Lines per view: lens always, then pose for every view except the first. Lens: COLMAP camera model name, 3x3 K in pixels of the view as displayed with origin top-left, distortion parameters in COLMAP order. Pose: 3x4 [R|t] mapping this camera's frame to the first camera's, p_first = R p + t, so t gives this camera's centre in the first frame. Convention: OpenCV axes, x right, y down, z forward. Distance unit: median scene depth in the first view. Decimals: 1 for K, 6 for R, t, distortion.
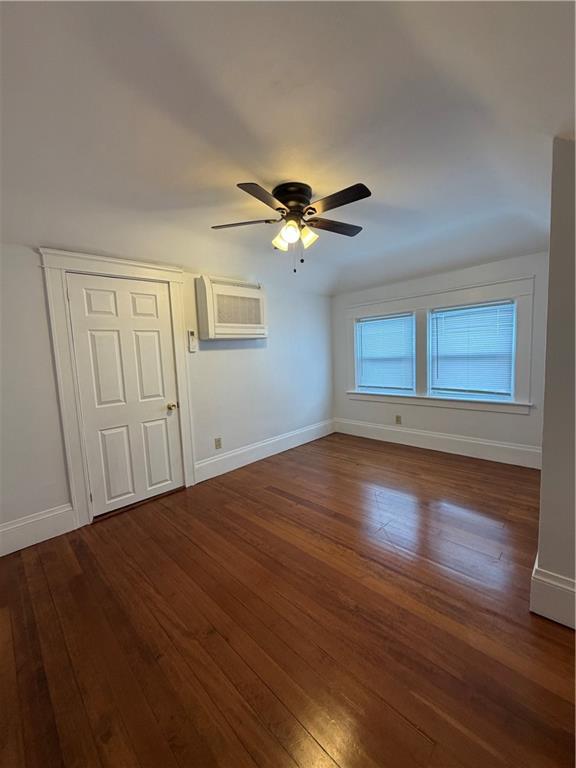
lens RADIAL K [[305.1, 0, 288.2], [0, 305.1, 380.2], [0, 0, 1]] dist [0.000190, -0.000438]
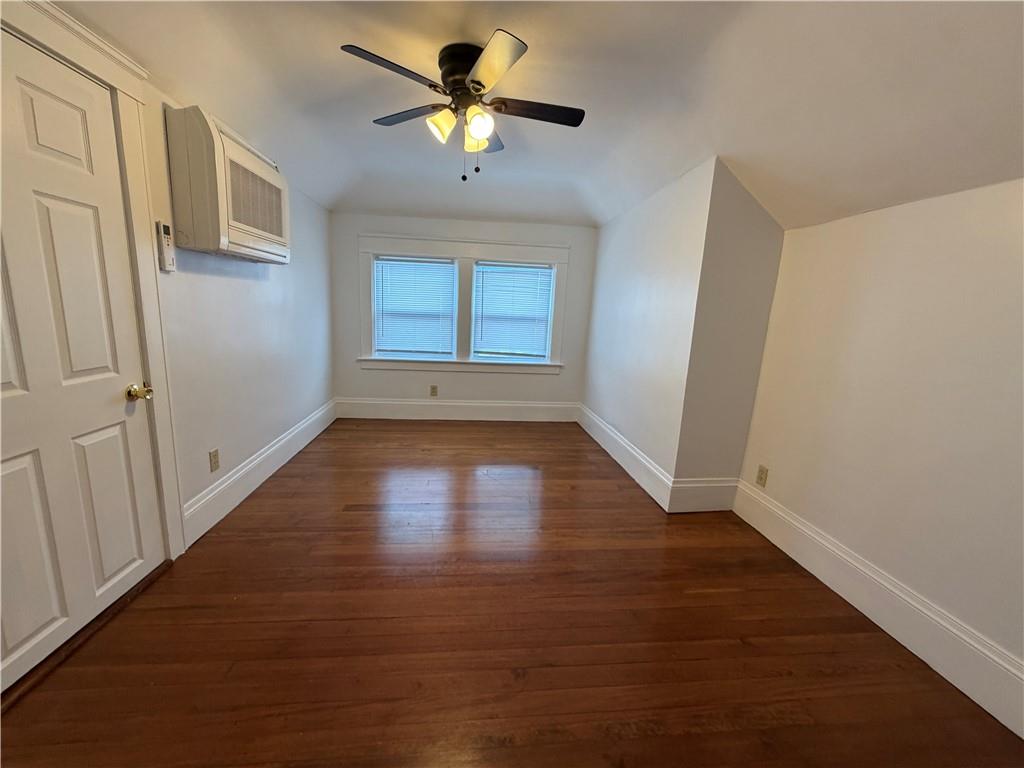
lens RADIAL K [[406.8, 0, 509.9], [0, 406.8, 384.0], [0, 0, 1]] dist [0.000190, -0.000438]
pose [[0.633310, -0.066413, 0.771043, -0.433104], [-0.004459, 0.995981, 0.089450, 0.016329], [-0.773885, -0.060088, 0.630469, 0.195000]]
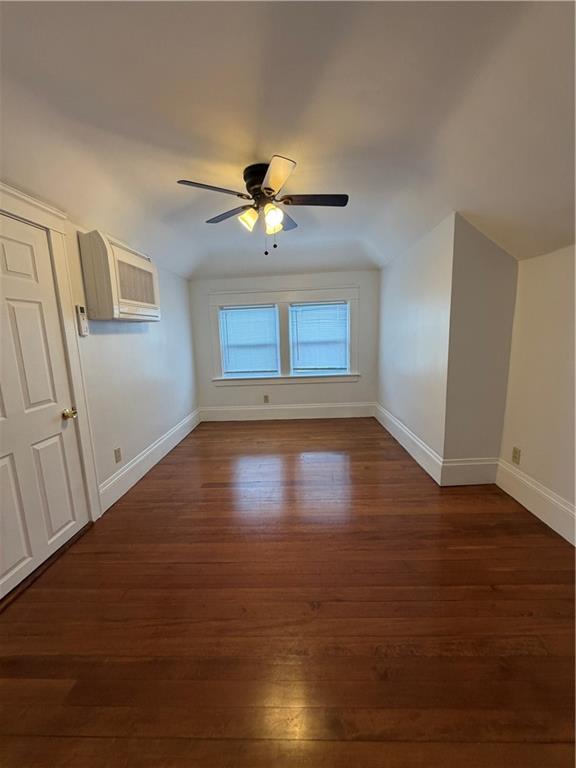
lens RADIAL K [[305.1, 0, 288.2], [0, 305.1, 380.2], [0, 0, 1]] dist [0.000190, -0.000438]
pose [[0.734173, -0.086644, 0.673412, -0.417467], [0.067032, 0.996228, 0.055098, 0.003582], [-0.675646, 0.004689, 0.737211, 0.135808]]
